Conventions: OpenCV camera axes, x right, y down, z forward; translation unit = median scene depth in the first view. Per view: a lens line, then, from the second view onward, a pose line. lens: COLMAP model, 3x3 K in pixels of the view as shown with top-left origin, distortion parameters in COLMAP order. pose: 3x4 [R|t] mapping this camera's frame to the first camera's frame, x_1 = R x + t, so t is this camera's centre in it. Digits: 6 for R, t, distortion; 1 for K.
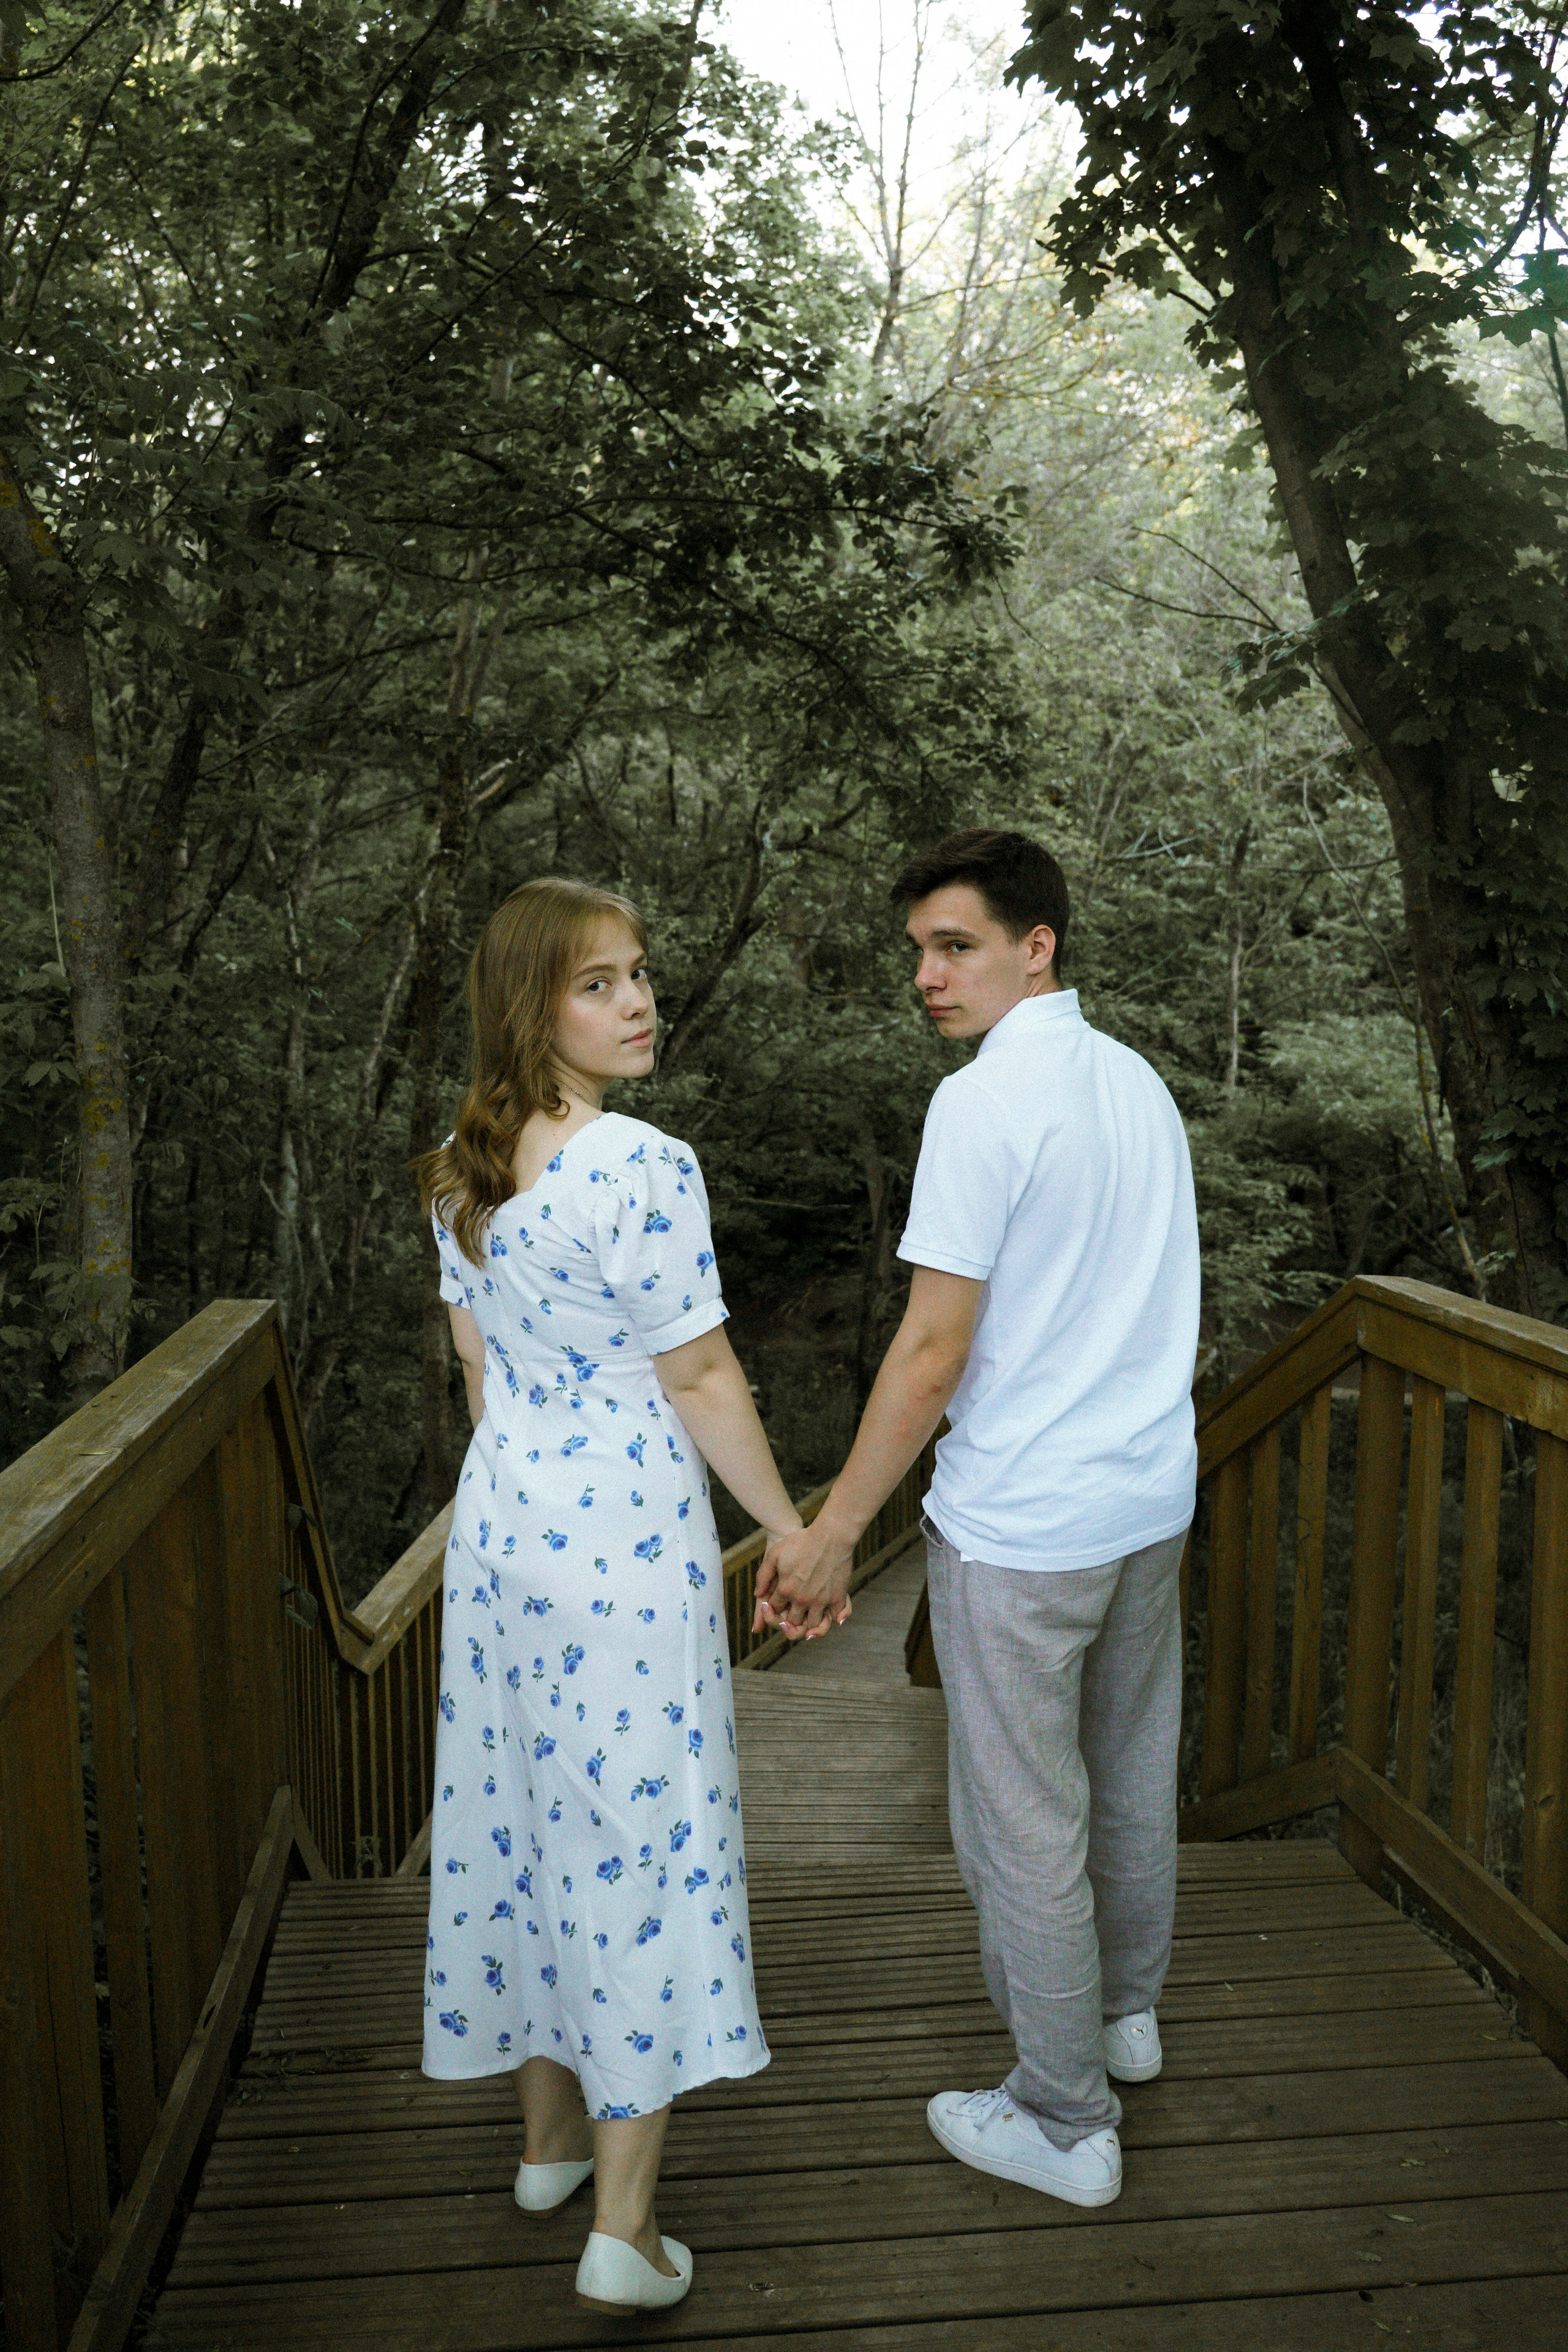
lens RADIAL K [[2047.9, 0, 784.0], [0, 2047.9, 1176.0], [0, 0, 1]] dist [0.020784, 0.006311]
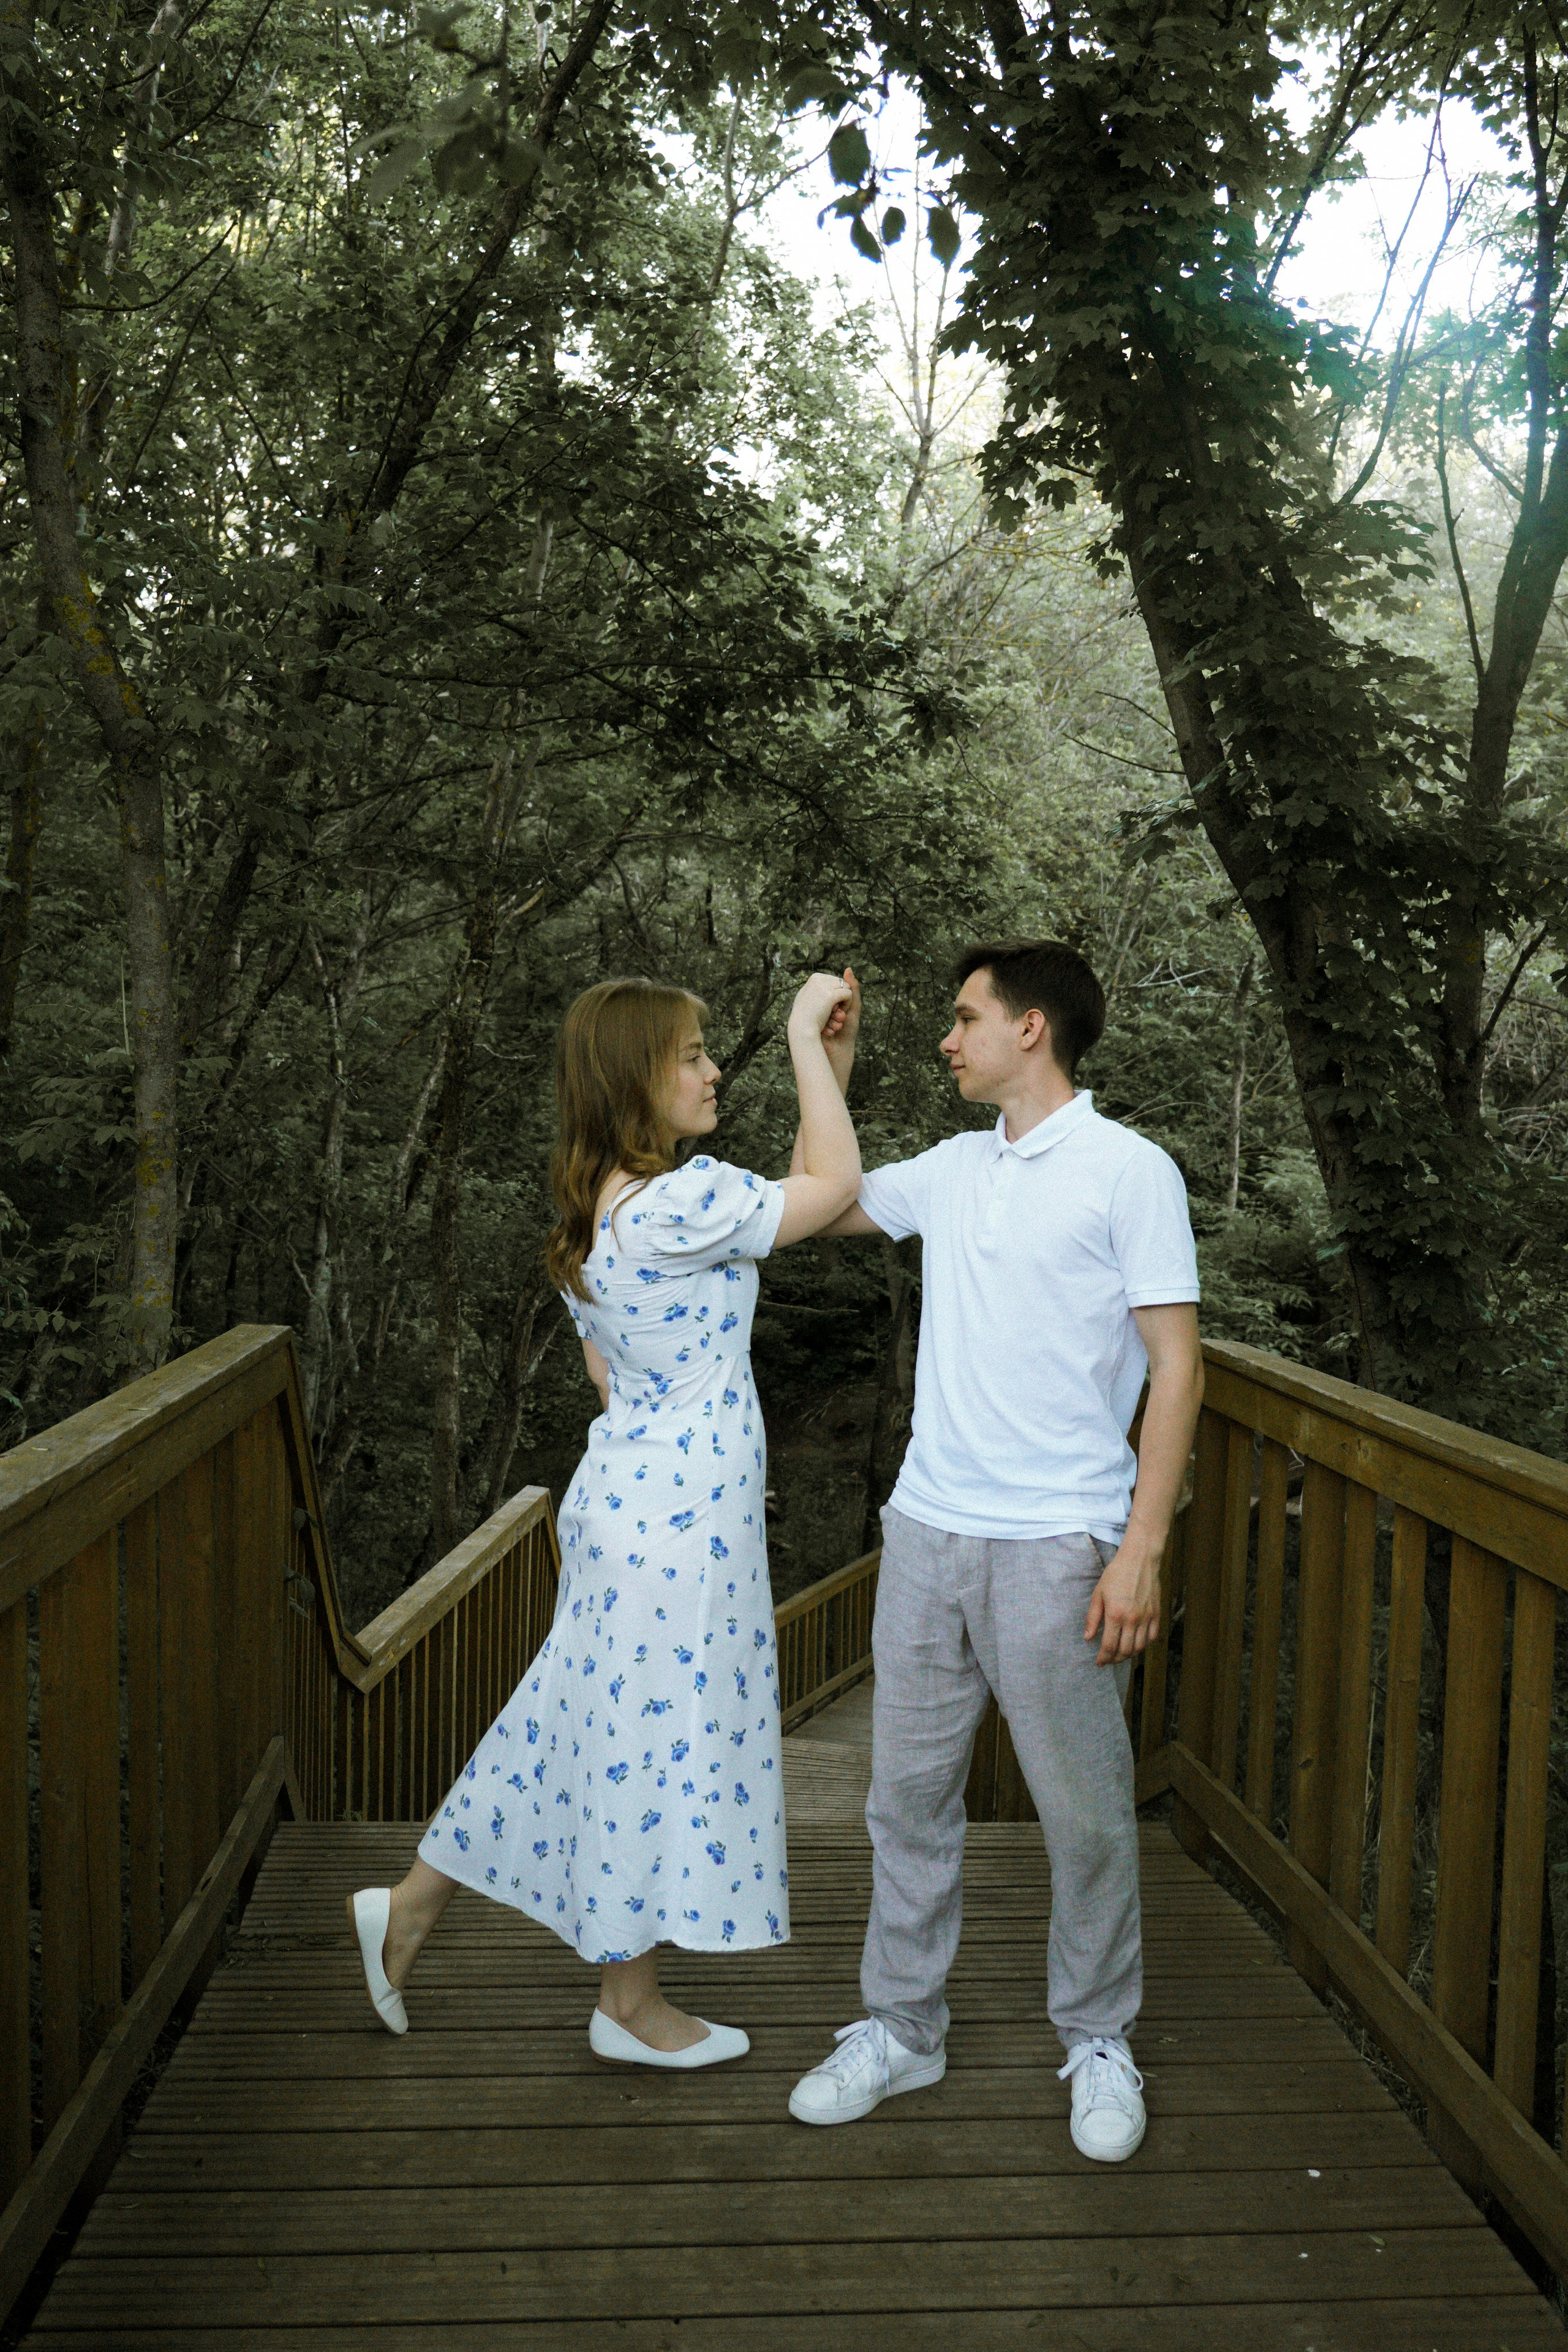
lens RADIAL K [[2047.9, 0, 784.0], [0, 2047.9, 1176.0], [0, 0, 1]] dist [0.020784, 0.006311]
pose [[0.999285, 0.031731, -0.020540, 0.035970], [-0.032844, 0.997870, -0.056360, 0.016763], [0.018708, 0.056995, 0.998199, -0.114026]]
